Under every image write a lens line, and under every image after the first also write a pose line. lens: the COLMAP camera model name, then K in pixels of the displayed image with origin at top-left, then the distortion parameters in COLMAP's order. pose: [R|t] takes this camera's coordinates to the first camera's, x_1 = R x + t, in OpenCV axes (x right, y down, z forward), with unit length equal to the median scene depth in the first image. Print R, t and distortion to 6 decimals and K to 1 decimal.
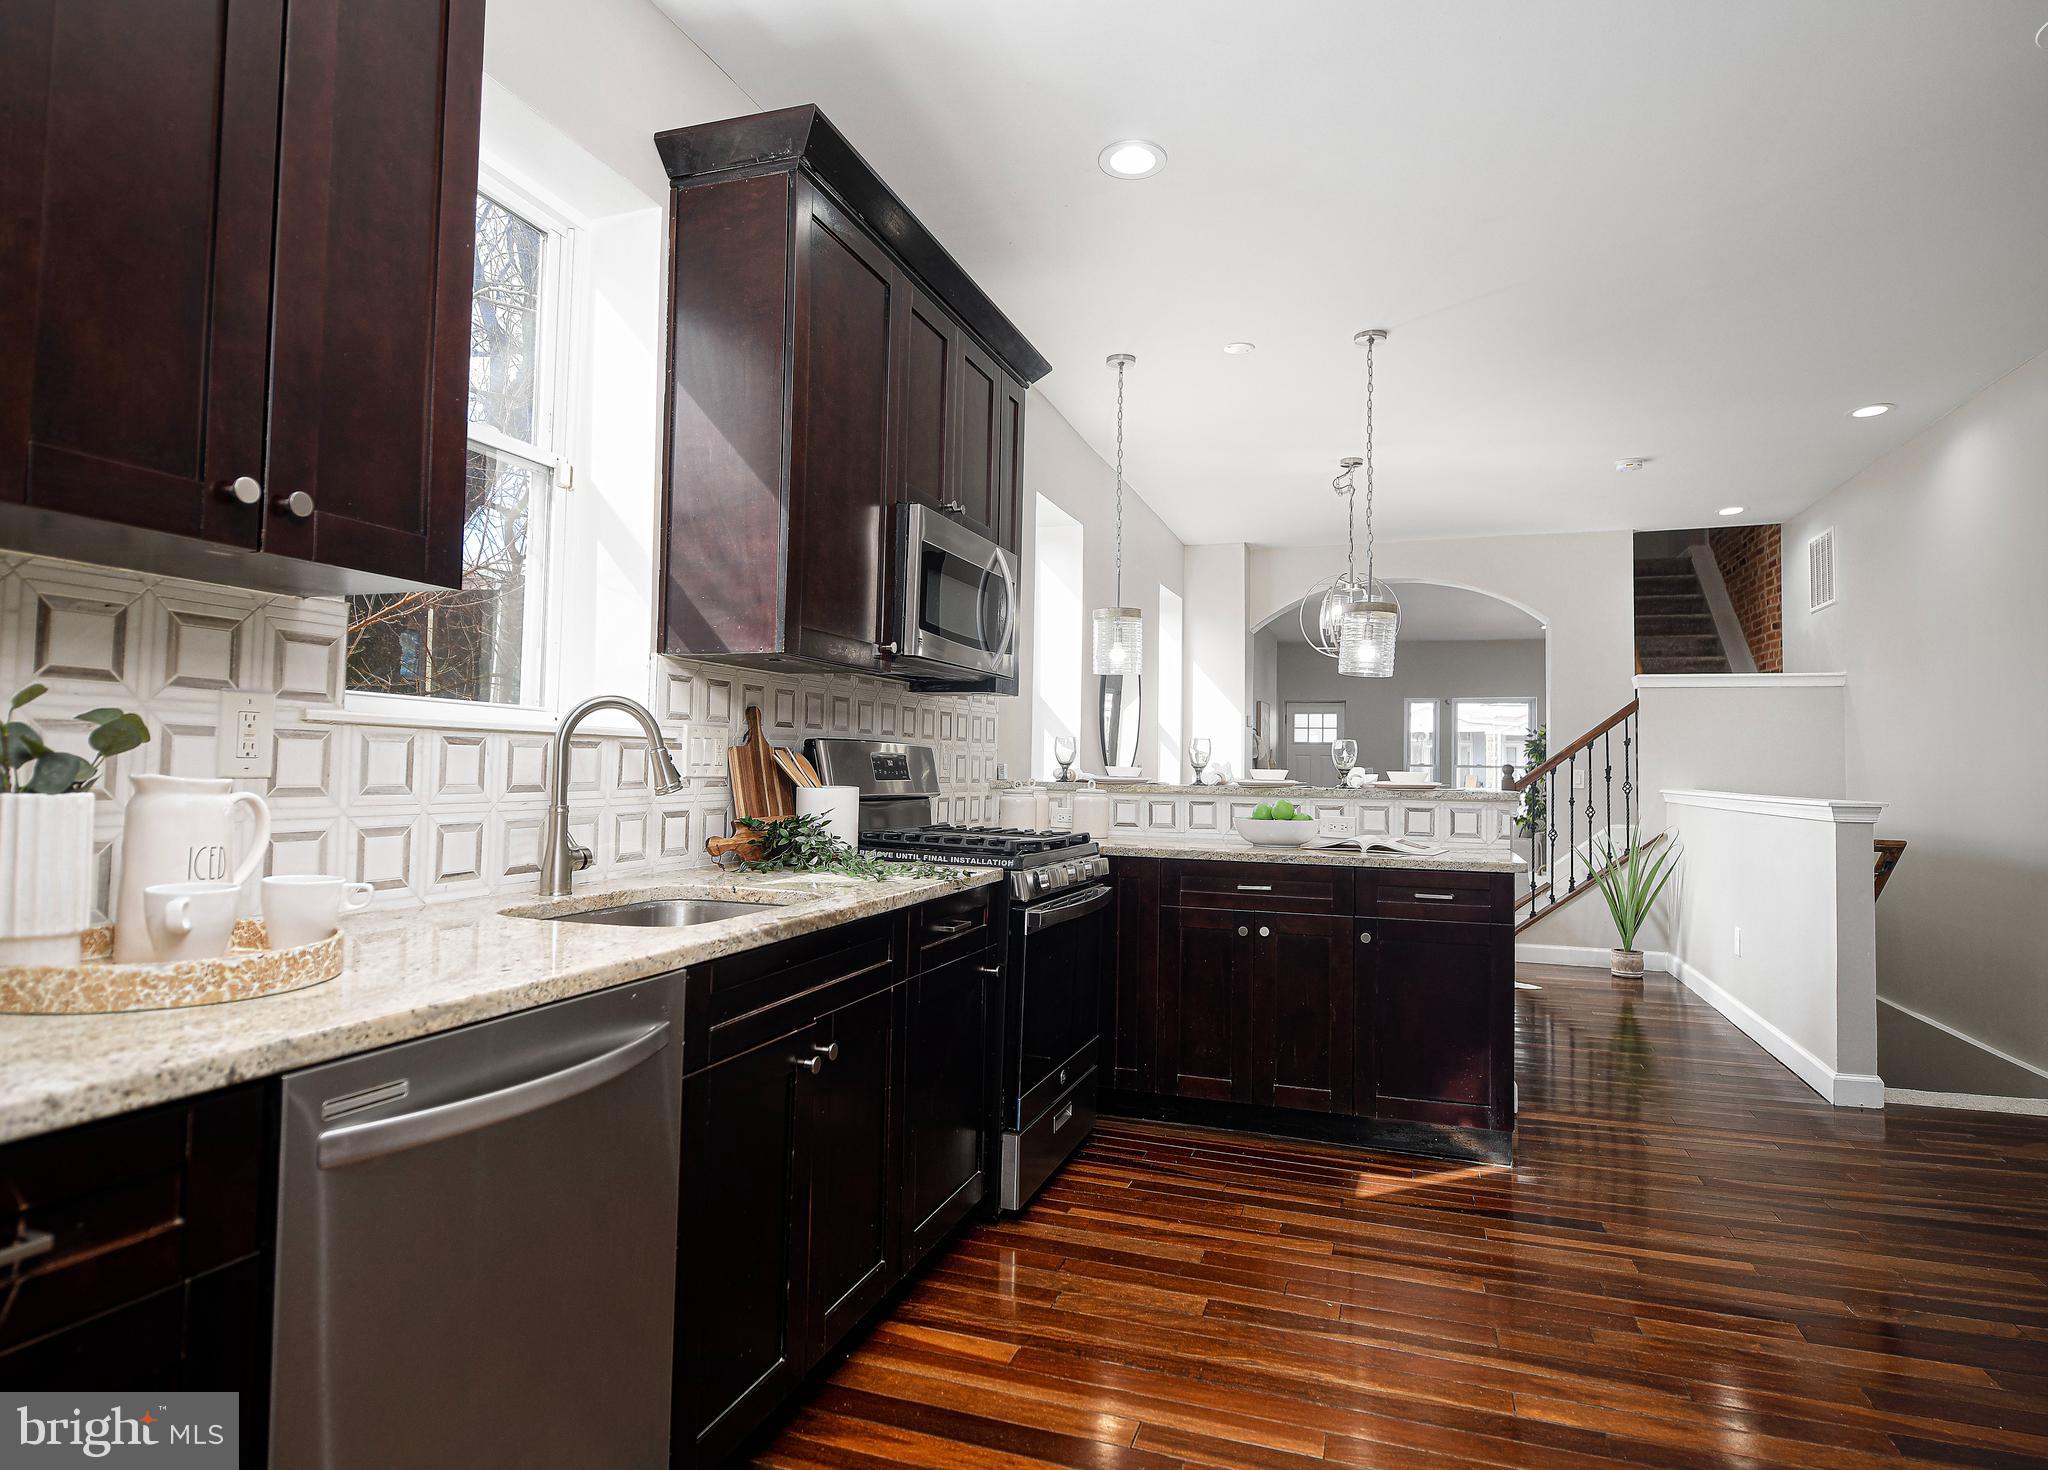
lens RADIAL K [[1139.1, 0, 1031.1], [0, 1139.1, 729.7], [0, 0, 1]] dist [-0.004944, -0.000150]
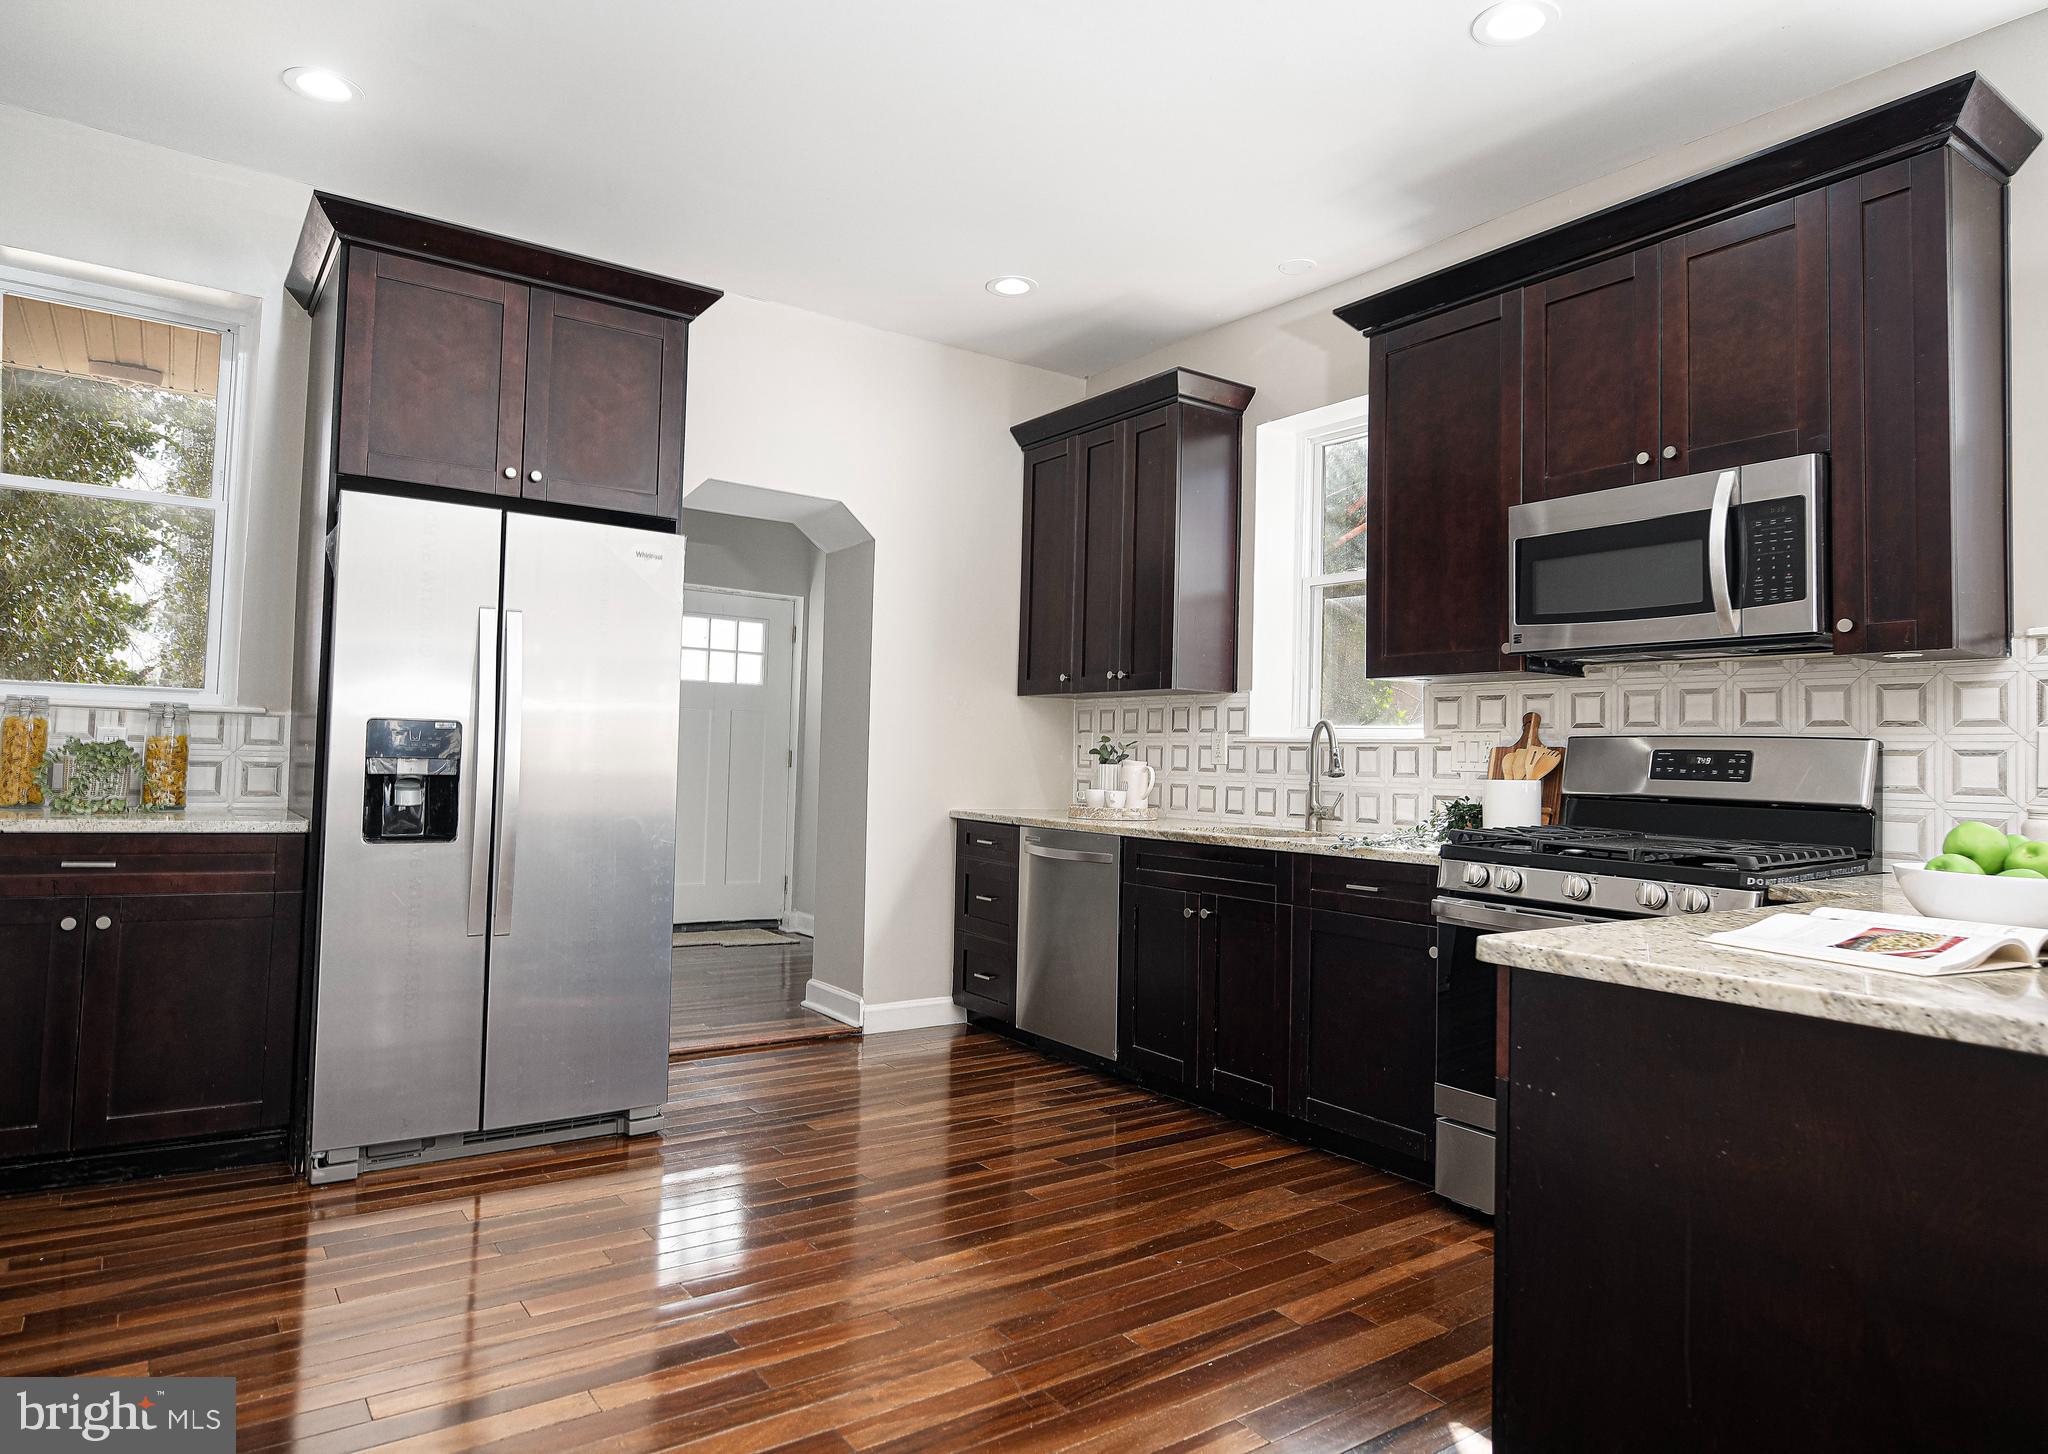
lens RADIAL K [[1236.0, 0, 1030.4], [0, 1236.0, 725.8], [0, 0, 1]] dist [-0.005883, -0.001289]
pose [[-0.591261, -0.055540, -0.804566, 1.468310], [-0.007138, 0.997947, -0.063643, 0.106934], [0.806449, -0.031886, -0.590443, 1.816967]]
